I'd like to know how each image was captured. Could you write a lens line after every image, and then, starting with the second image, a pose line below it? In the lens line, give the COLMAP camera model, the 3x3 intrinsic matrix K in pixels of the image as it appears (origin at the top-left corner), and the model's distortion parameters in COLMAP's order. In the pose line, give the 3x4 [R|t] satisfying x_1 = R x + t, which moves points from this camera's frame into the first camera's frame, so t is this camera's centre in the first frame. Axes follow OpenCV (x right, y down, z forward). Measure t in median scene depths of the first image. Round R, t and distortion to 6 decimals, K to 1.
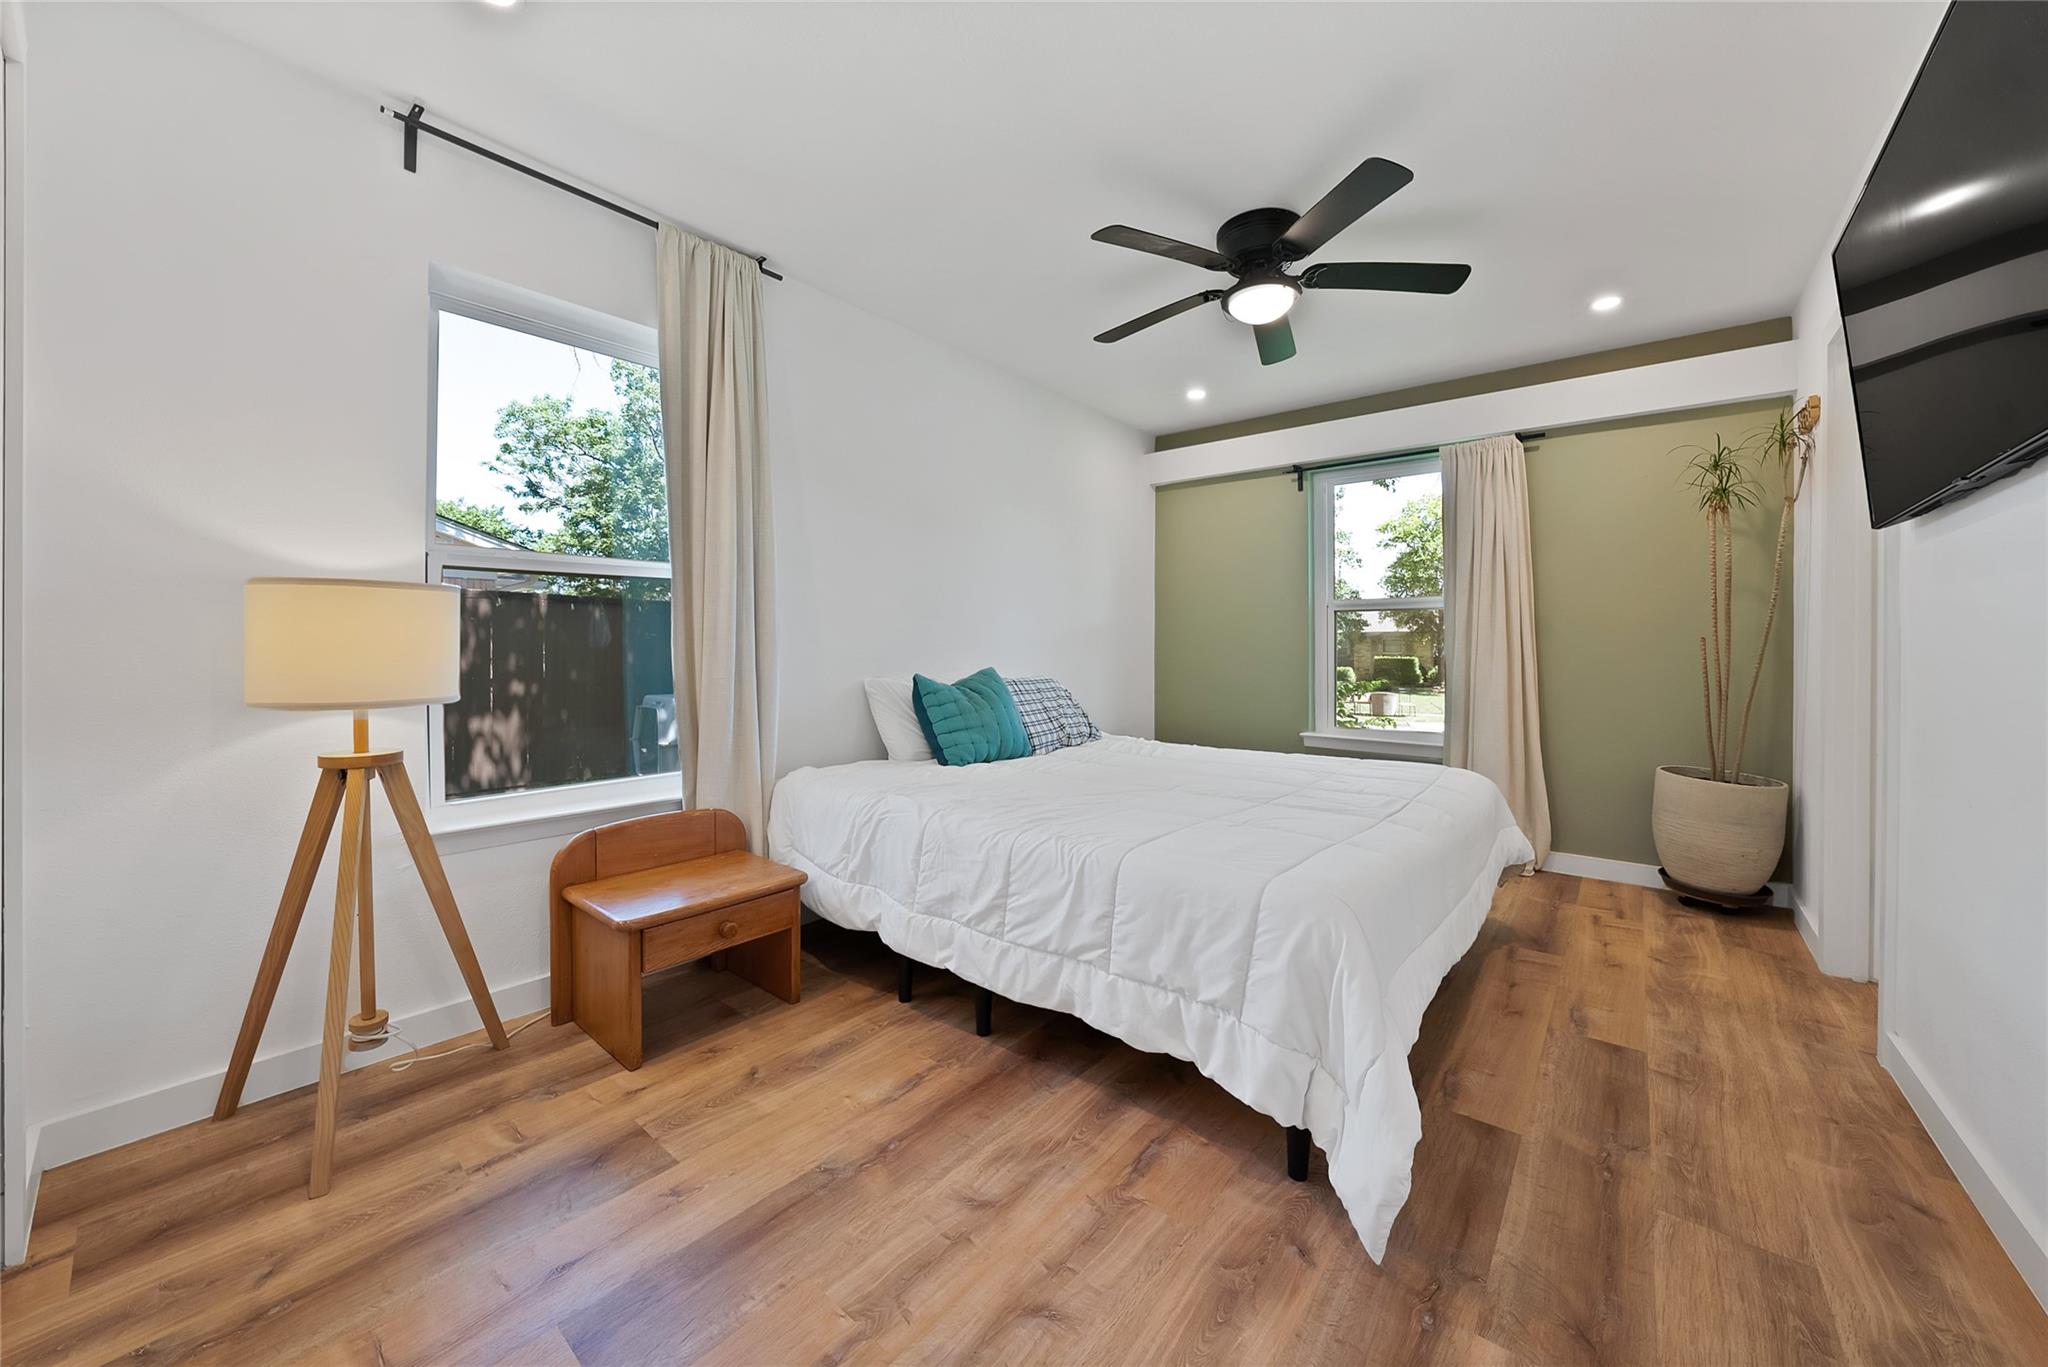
lens RADIAL K [[760.5, 0, 1020.0], [0, 760.5, 632.1], [0, 0, 1]] dist [-0.033973, 0.008535]
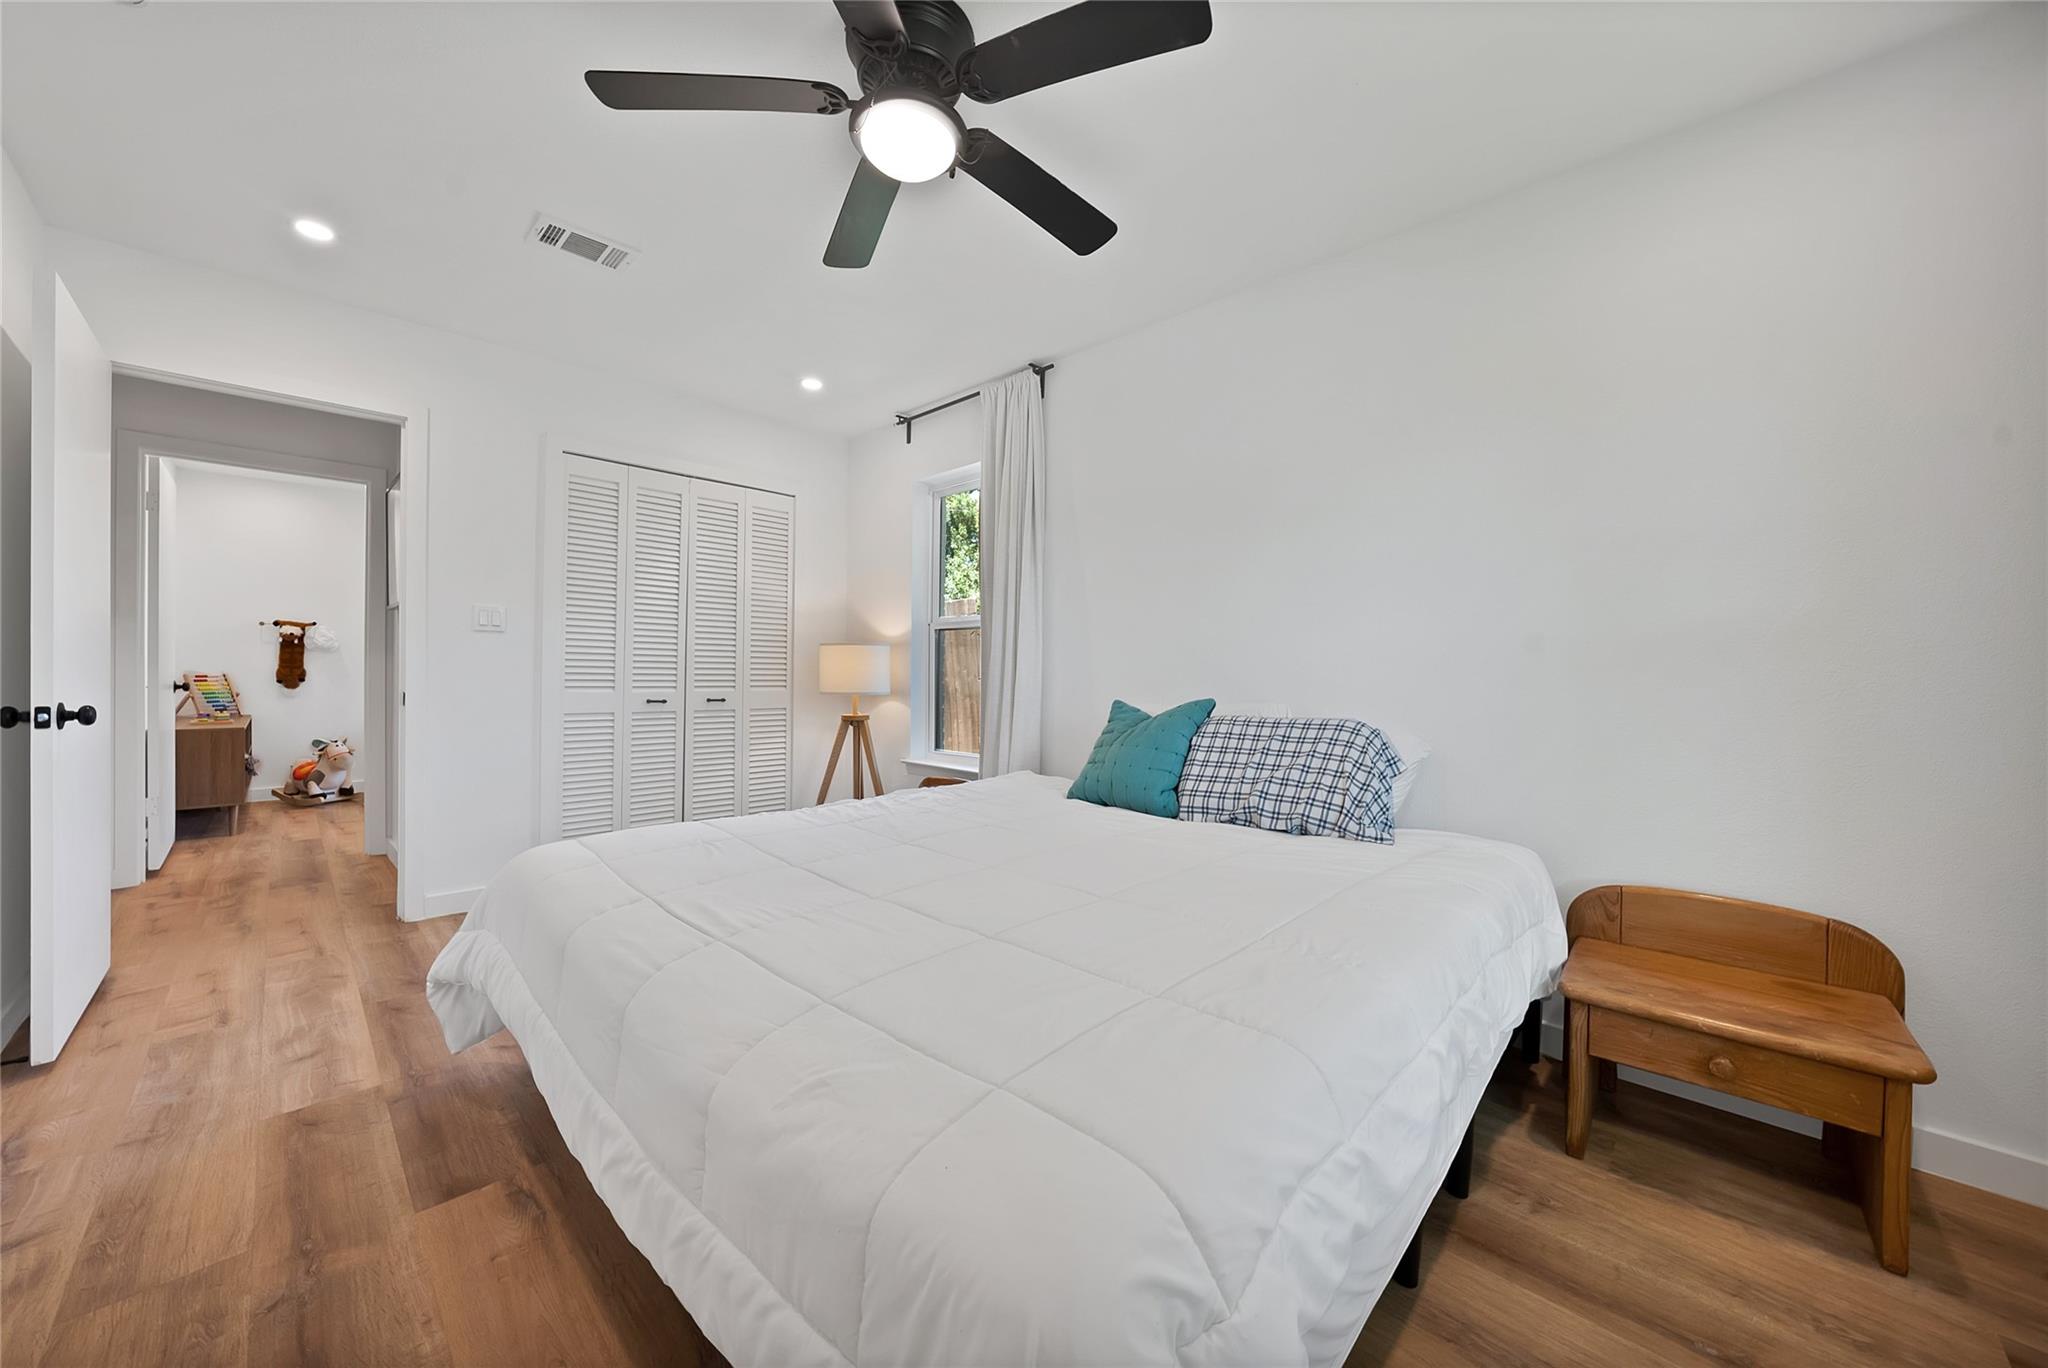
lens RADIAL K [[729.4, 0, 1024.9], [0, 729.4, 675.6], [0, 0, 1]] dist [-0.030781, 0.007191]
pose [[-0.075067, 0.002316, -0.997176, 1.316722], [0.015984, 0.999872, 0.001119, 0.035525], [0.997050, -0.015855, -0.075094, 1.617059]]
